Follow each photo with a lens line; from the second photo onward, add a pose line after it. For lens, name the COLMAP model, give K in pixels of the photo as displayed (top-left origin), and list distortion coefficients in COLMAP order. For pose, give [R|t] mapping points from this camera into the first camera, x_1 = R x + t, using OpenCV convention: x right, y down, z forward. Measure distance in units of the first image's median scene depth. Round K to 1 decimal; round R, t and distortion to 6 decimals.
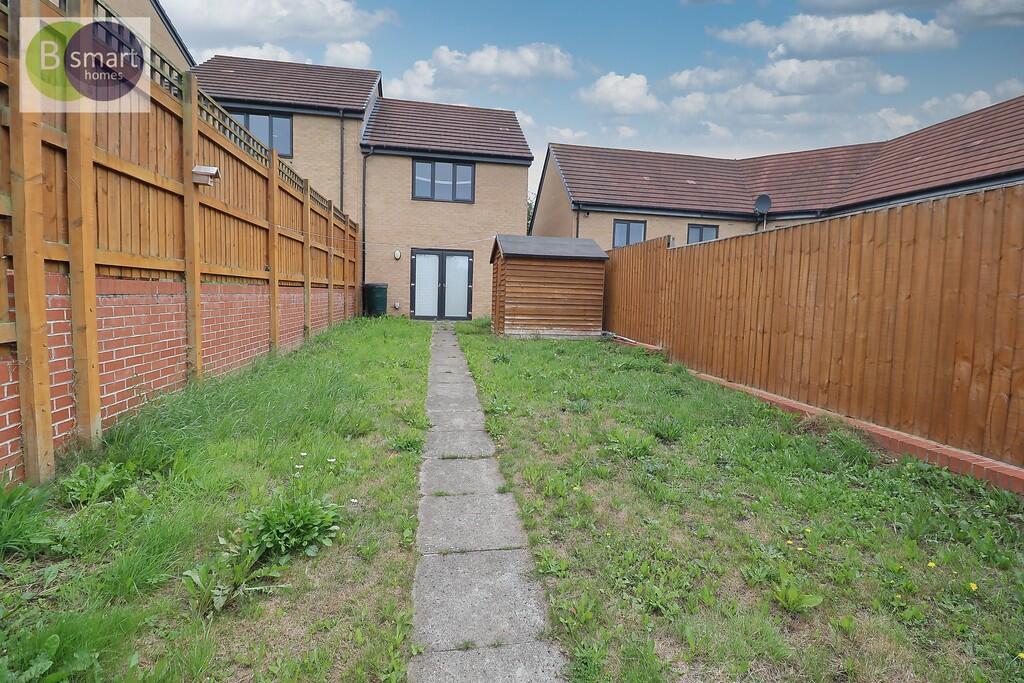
lens RADIAL K [[474.3, 0, 508.4], [0, 474.3, 330.5], [0, 0, 1]] dist [-0.002086, -0.000654]
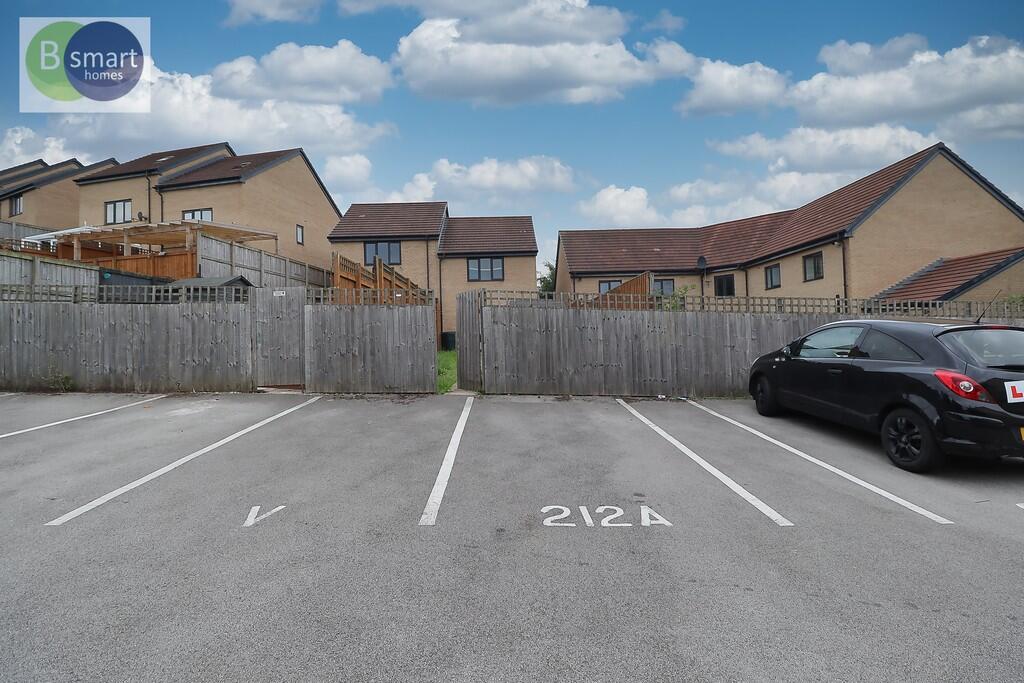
lens RADIAL K [[474.3, 0, 508.4], [0, 474.3, 330.5], [0, 0, 1]] dist [-0.002086, -0.000654]
pose [[0.988118, -0.062187, -0.140552, 0.168827], [0.047714, 0.993422, -0.104097, 0.082436], [0.146101, 0.096154, 0.984586, -0.634716]]
